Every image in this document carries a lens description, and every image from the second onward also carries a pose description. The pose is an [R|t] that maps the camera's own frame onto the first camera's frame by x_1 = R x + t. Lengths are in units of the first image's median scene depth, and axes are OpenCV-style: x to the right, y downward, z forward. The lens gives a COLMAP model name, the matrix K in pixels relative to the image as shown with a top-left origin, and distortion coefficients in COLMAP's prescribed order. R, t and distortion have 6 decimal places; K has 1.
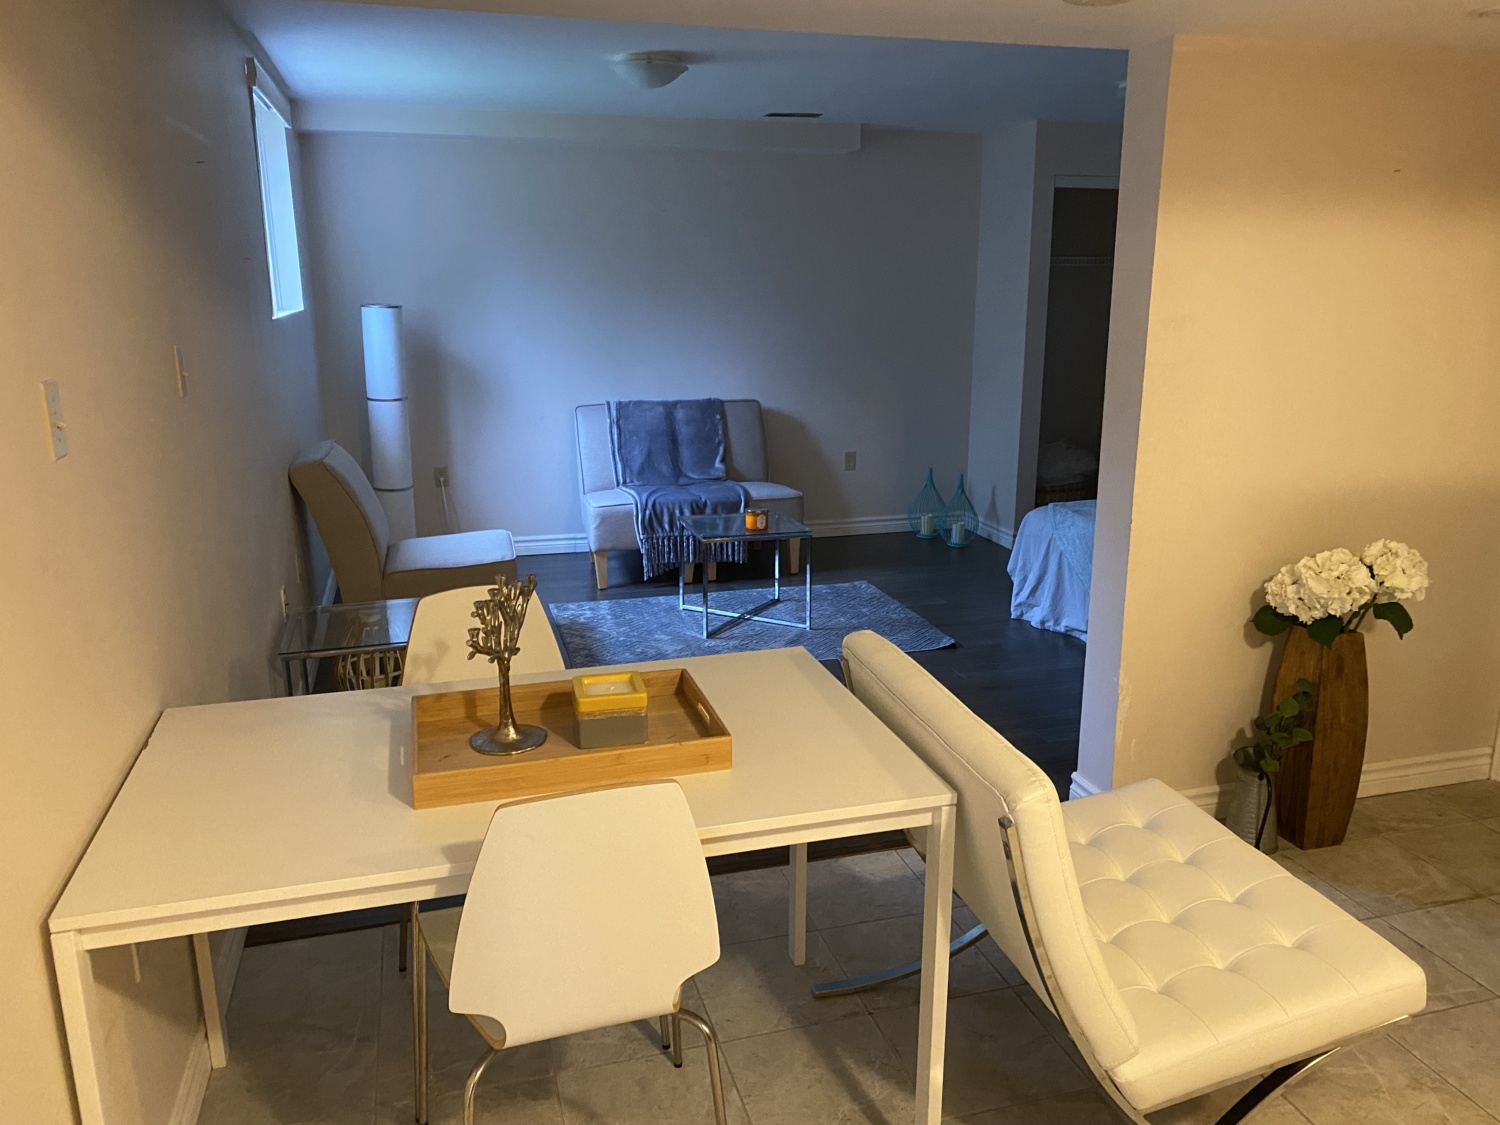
lens RADIAL K [[1128.7, 0, 748.2], [0, 1128.7, 569.7], [0, 0, 1]] dist [0.088787, -0.190573]
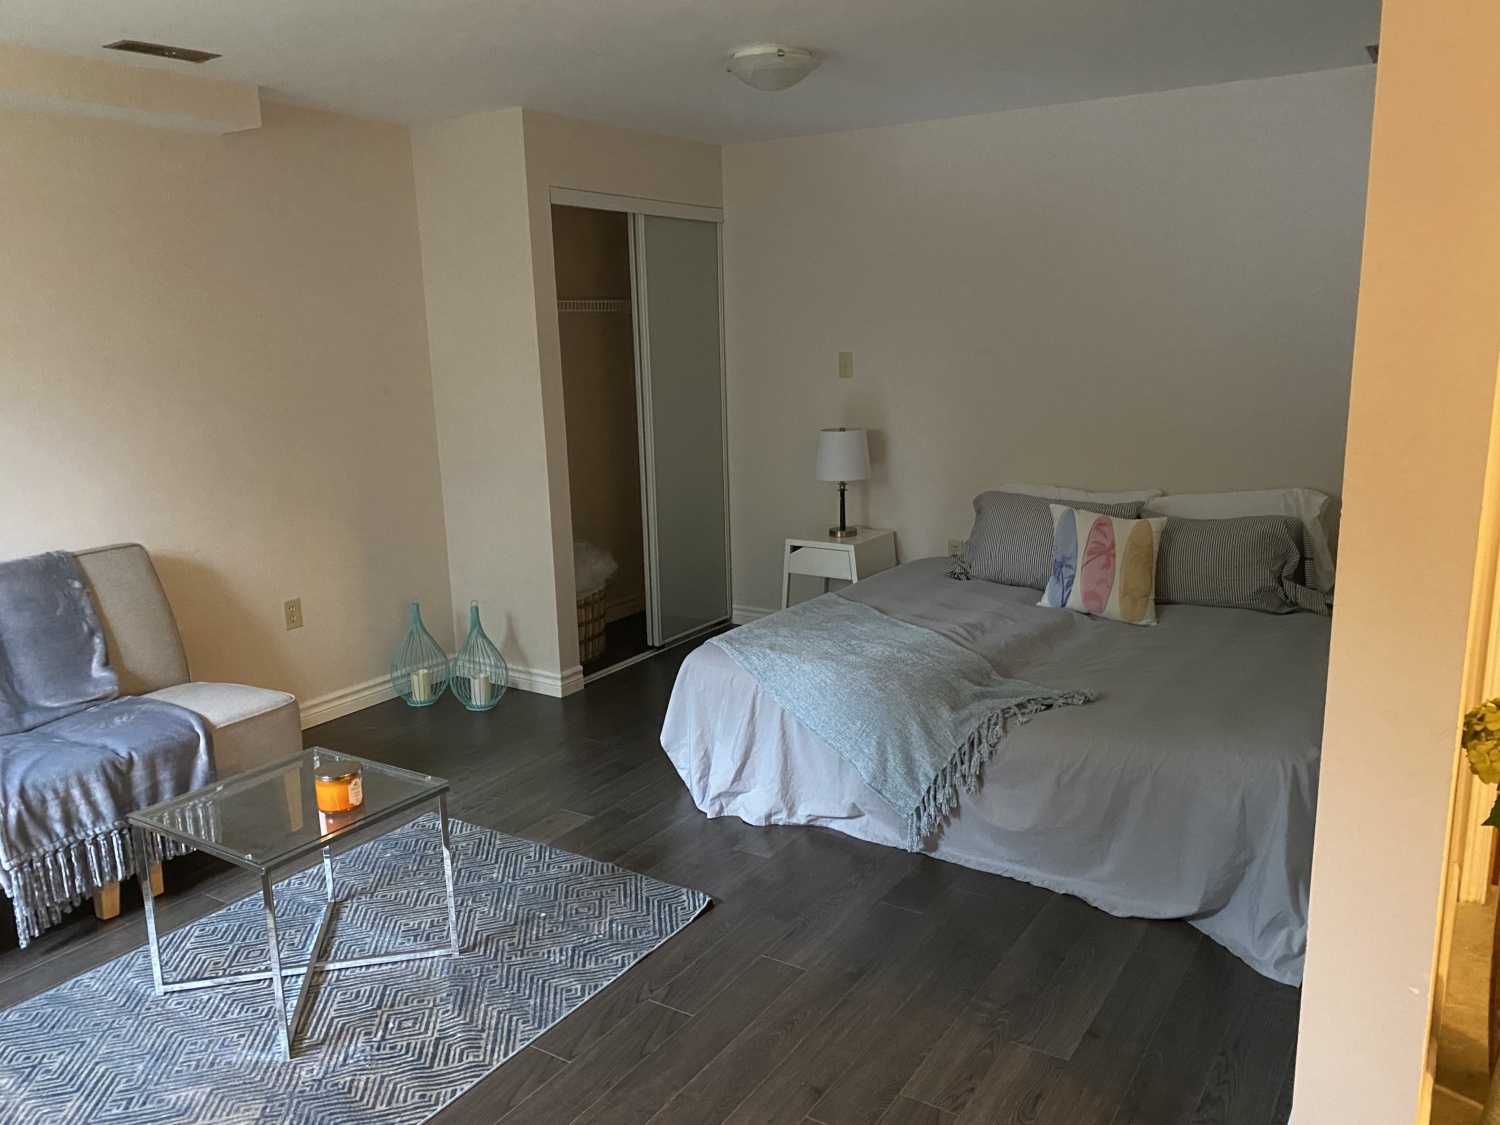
lens RADIAL K [[1135.9, 0, 755.2], [0, 1135.9, 557.7], [0, 0, 1]] dist [0.000631, -0.008965]
pose [[0.744901, -0.149663, 0.650171, -0.149595], [0.185652, 0.982523, 0.013466, -0.104088], [-0.640824, 0.110674, 0.759668, 0.411369]]
